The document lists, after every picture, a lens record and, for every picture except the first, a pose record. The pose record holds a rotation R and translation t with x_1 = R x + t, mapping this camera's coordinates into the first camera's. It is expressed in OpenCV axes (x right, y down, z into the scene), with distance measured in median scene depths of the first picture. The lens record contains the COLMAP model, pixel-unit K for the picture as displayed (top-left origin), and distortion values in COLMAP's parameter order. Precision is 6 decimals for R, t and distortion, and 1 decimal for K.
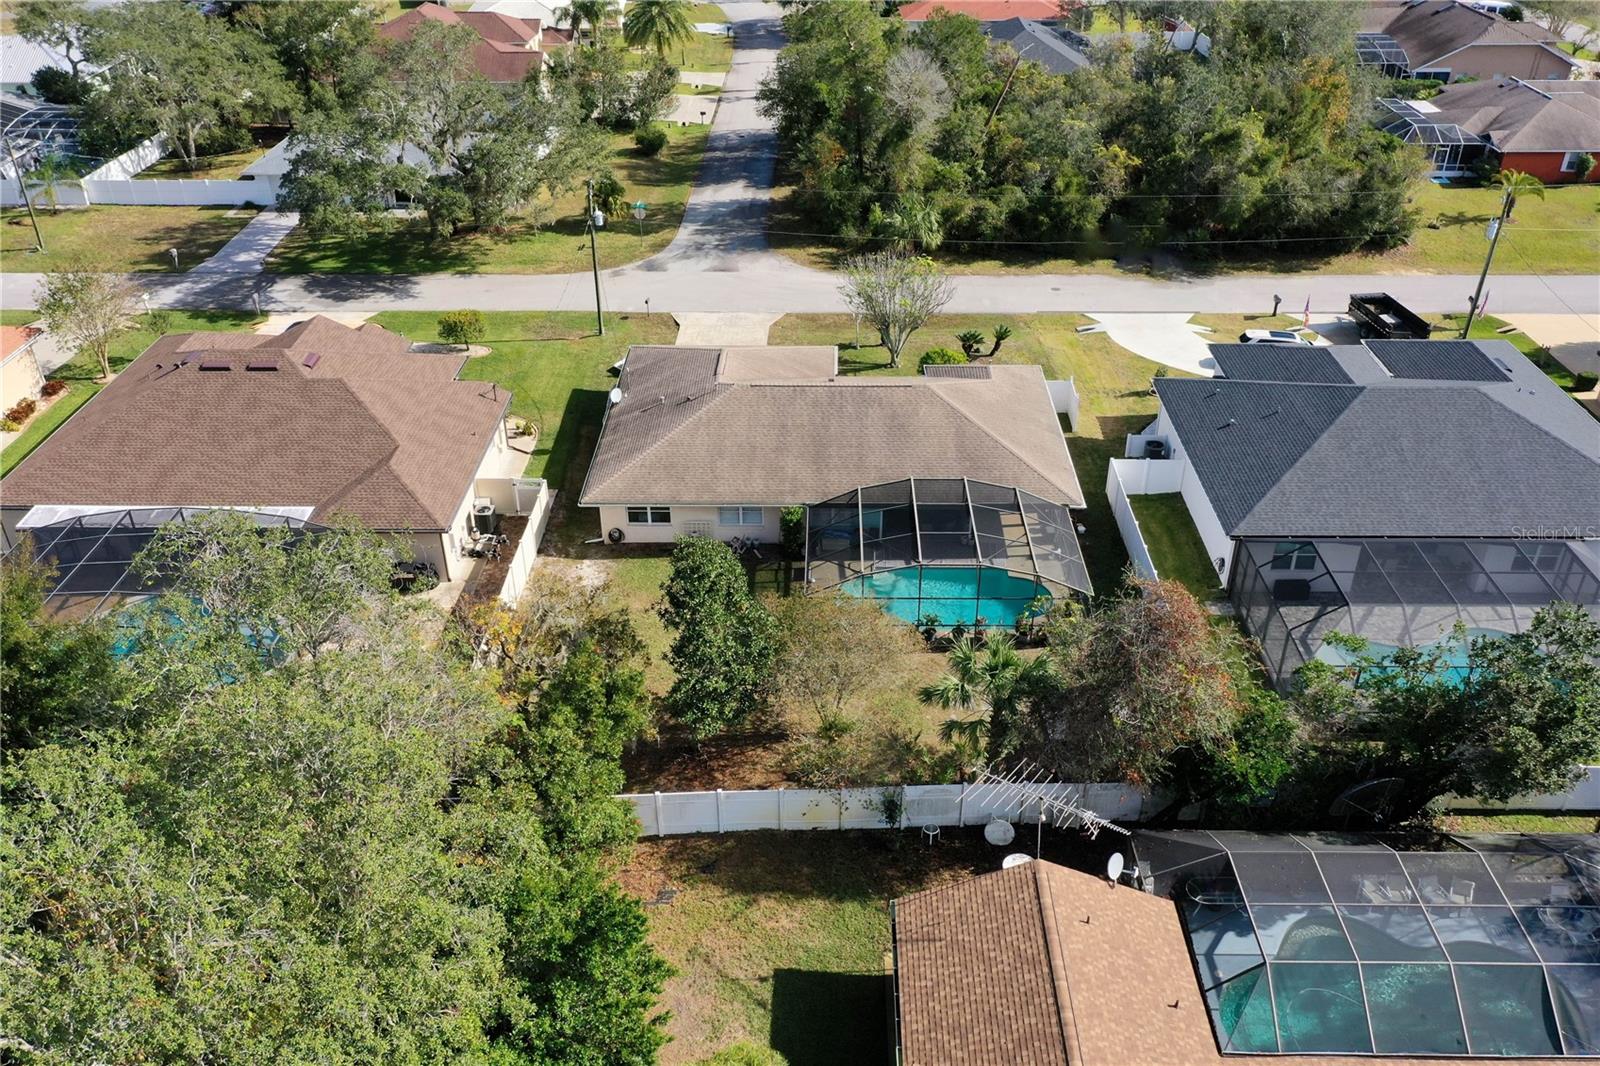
lens RADIAL K [[1246.9, 0, 800.0], [0, 1246.9, 533.0], [0, 0, 1]] dist [-0.000291, 0.000161]
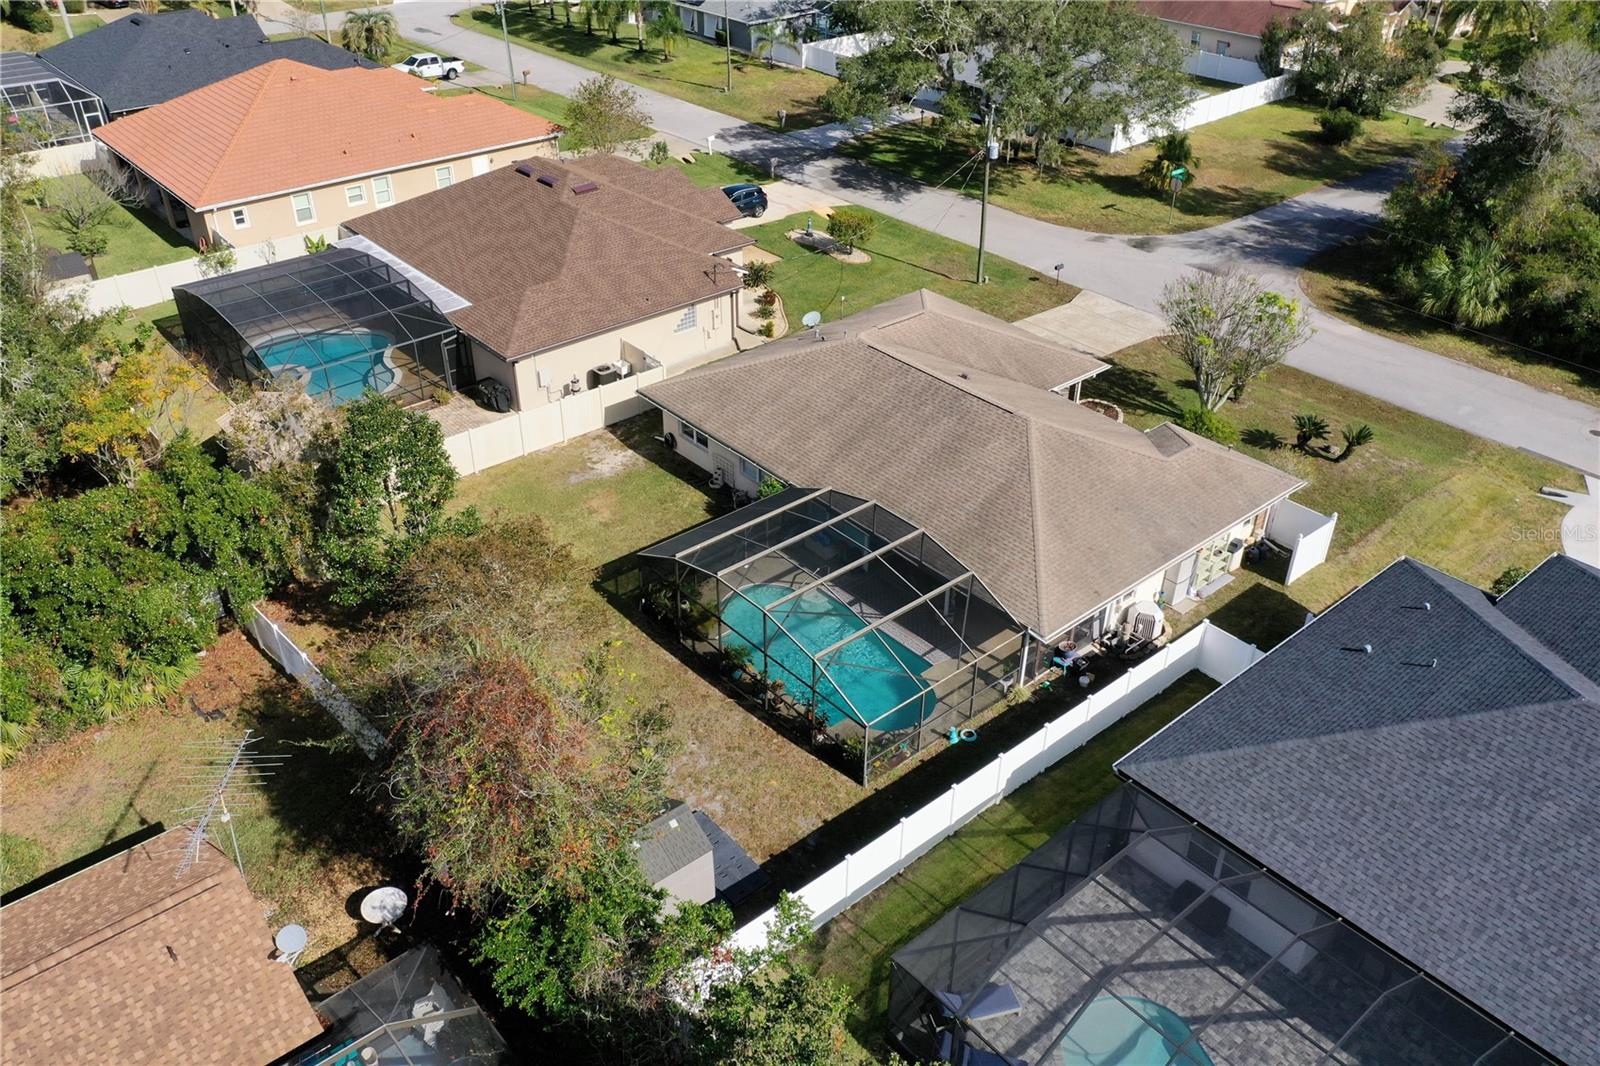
lens RADIAL K [[1246.9, 0, 800.0], [0, 1246.9, 533.0], [0, 0, 1]] dist [-0.000291, 0.000161]
pose [[0.664488, 0.414033, -0.622120, 0.338290], [-0.404710, 0.899219, 0.166177, -0.084183], [0.628225, 0.141355, 0.765083, 0.234527]]
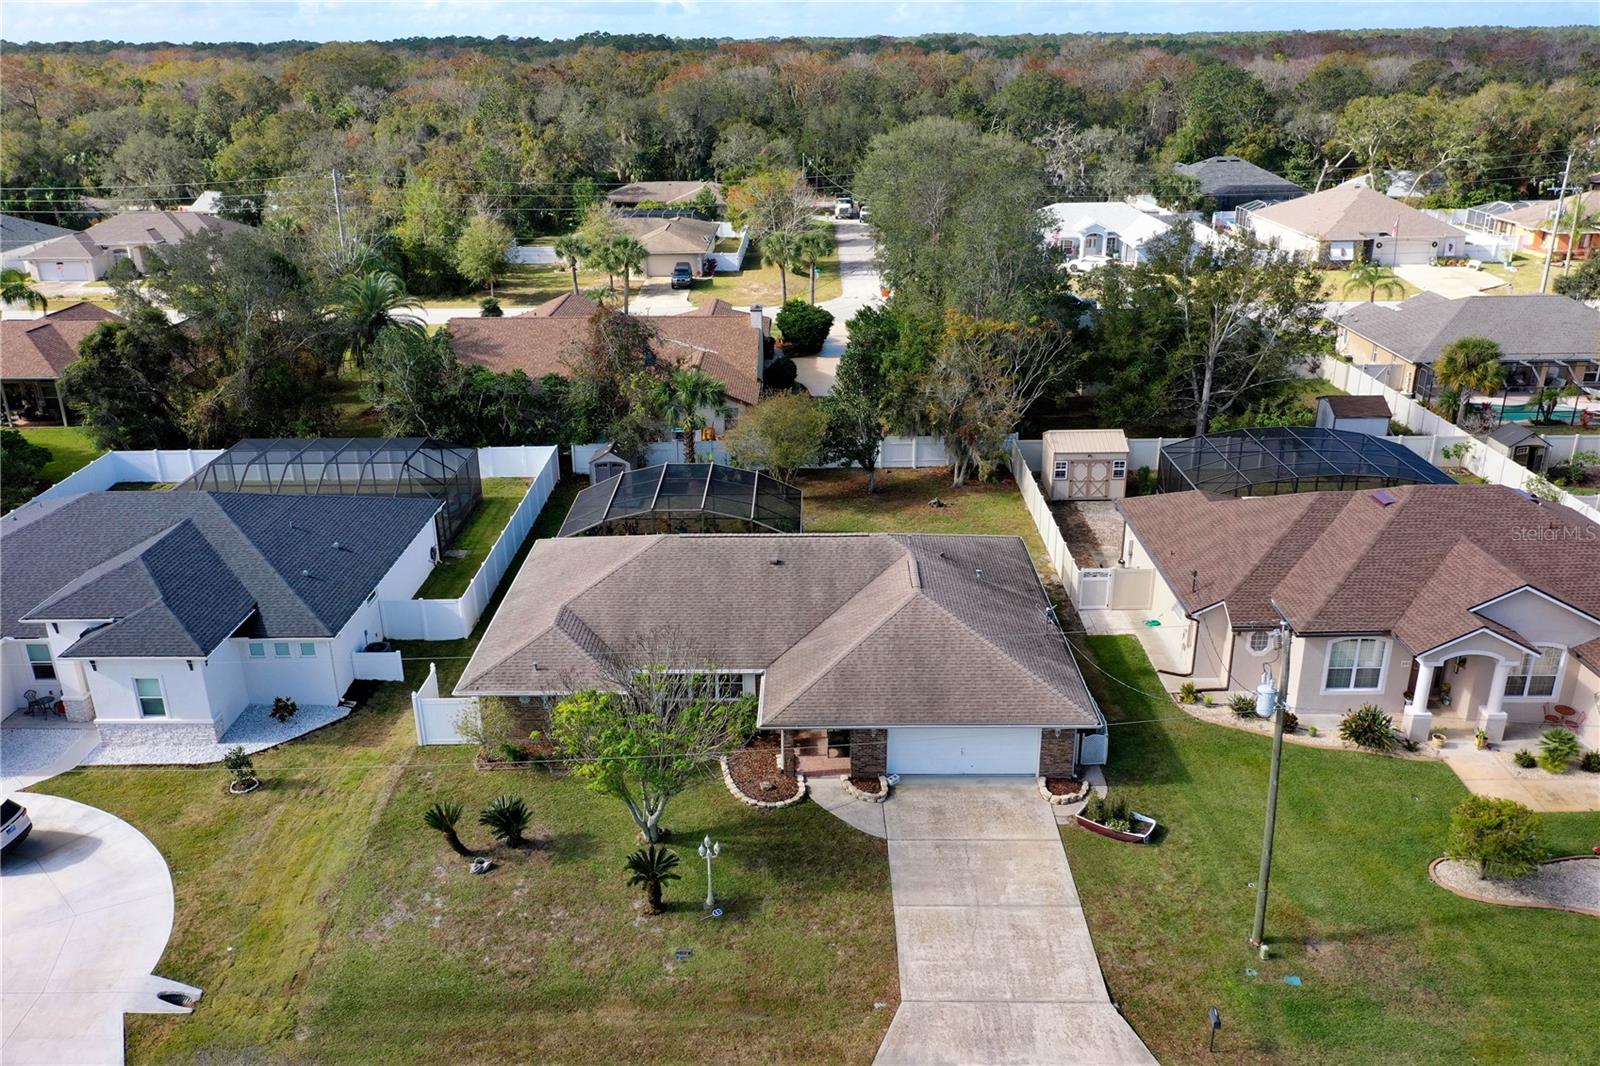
lens RADIAL K [[1246.9, 0, 800.0], [0, 1246.9, 533.0], [0, 0, 1]] dist [-0.000291, 0.000161]
pose [[-0.999935, 0.009312, -0.006584, 0.008104], [-0.000101, 0.570030, 0.821624, -0.549241], [0.011404, 0.821571, -0.569992, 1.001474]]
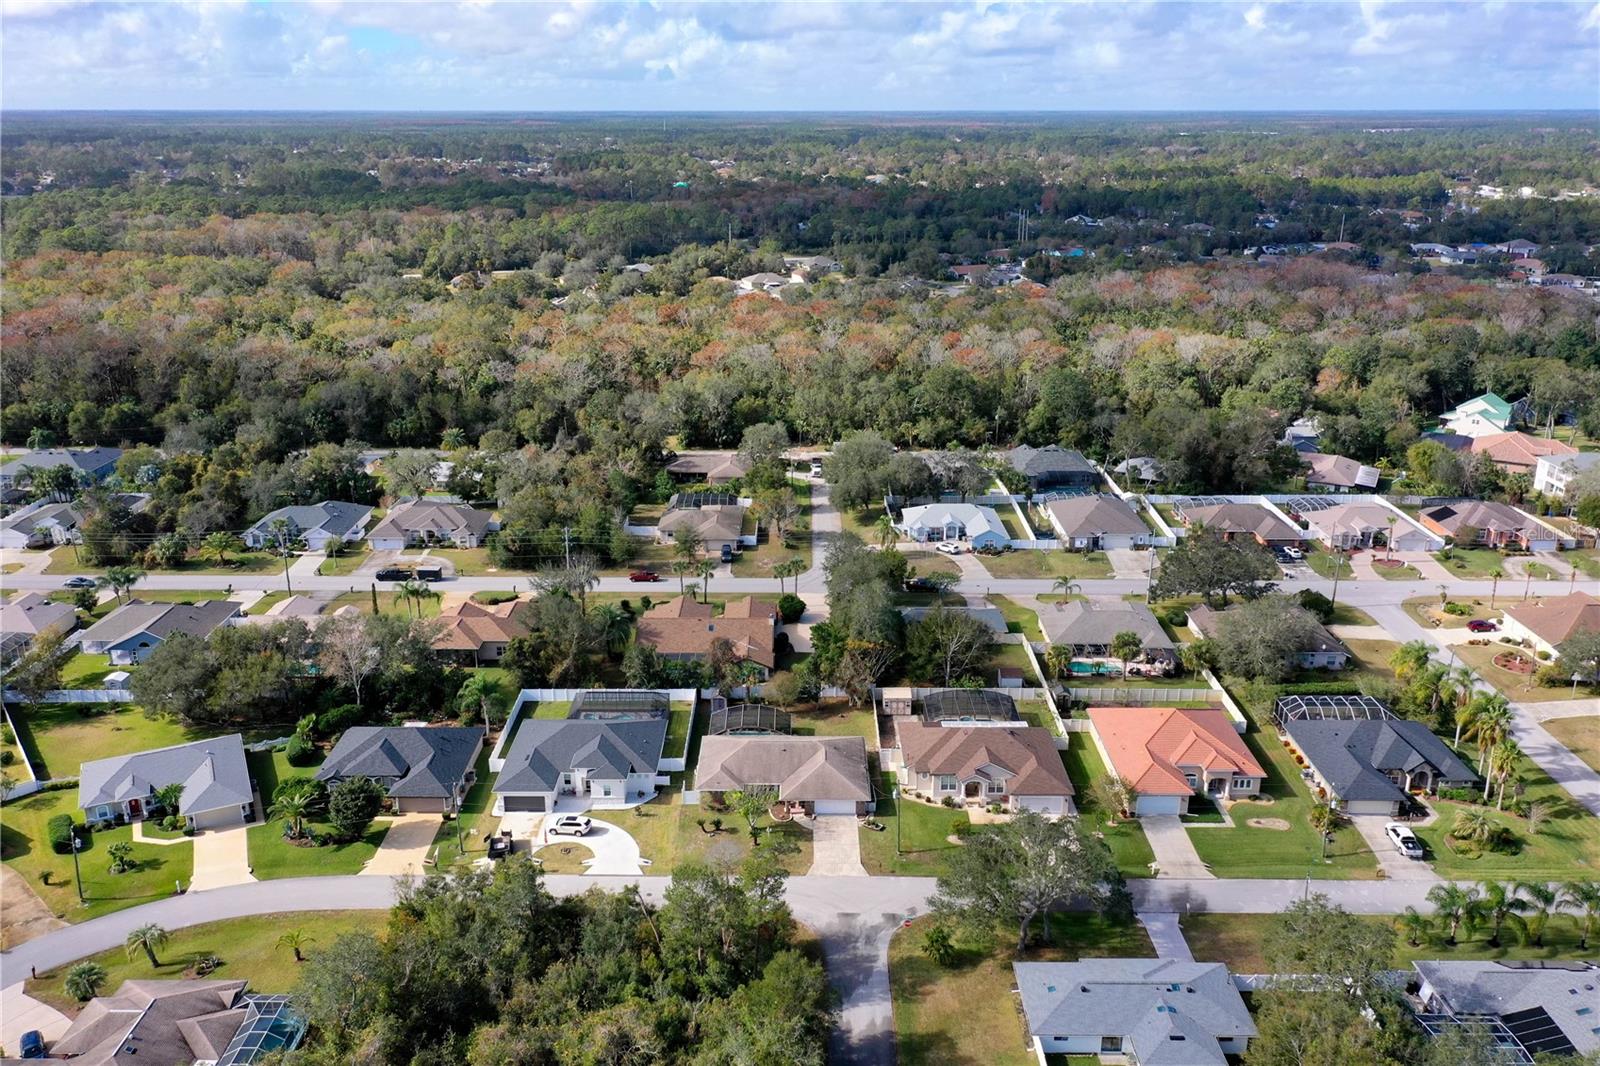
lens RADIAL K [[1246.9, 0, 800.0], [0, 1246.9, 533.0], [0, 0, 1]] dist [-0.000291, 0.000161]
pose [[-0.999821, -0.000476, -0.018925, 0.026741], [-0.015253, 0.612408, 0.790395, -1.760828], [0.011214, 0.790542, -0.612306, 1.581634]]
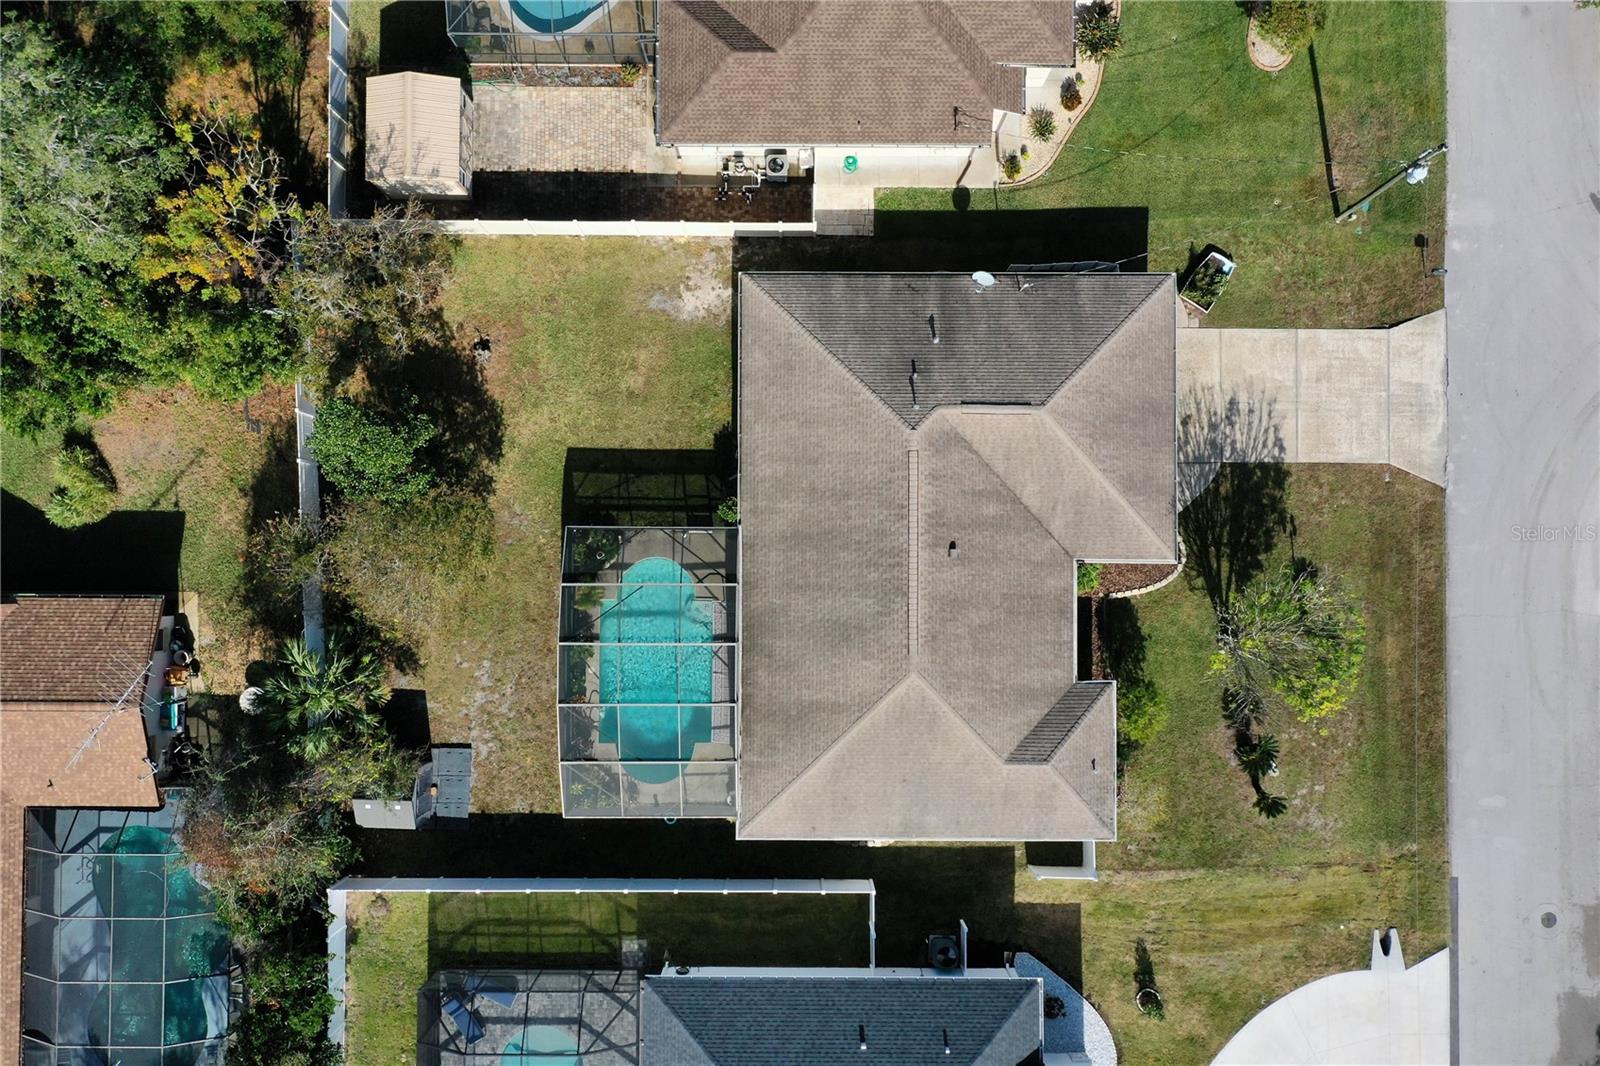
lens RADIAL K [[1246.9, 0, 800.0], [0, 1246.9, 533.0], [0, 0, 1]] dist [-0.000291, 0.000161]
pose [[0.013739, 0.999362, -0.032976, 0.024251], [-0.546035, 0.035126, 0.837025, -0.493876], [0.837649, 0.006506, 0.546169, 0.347376]]
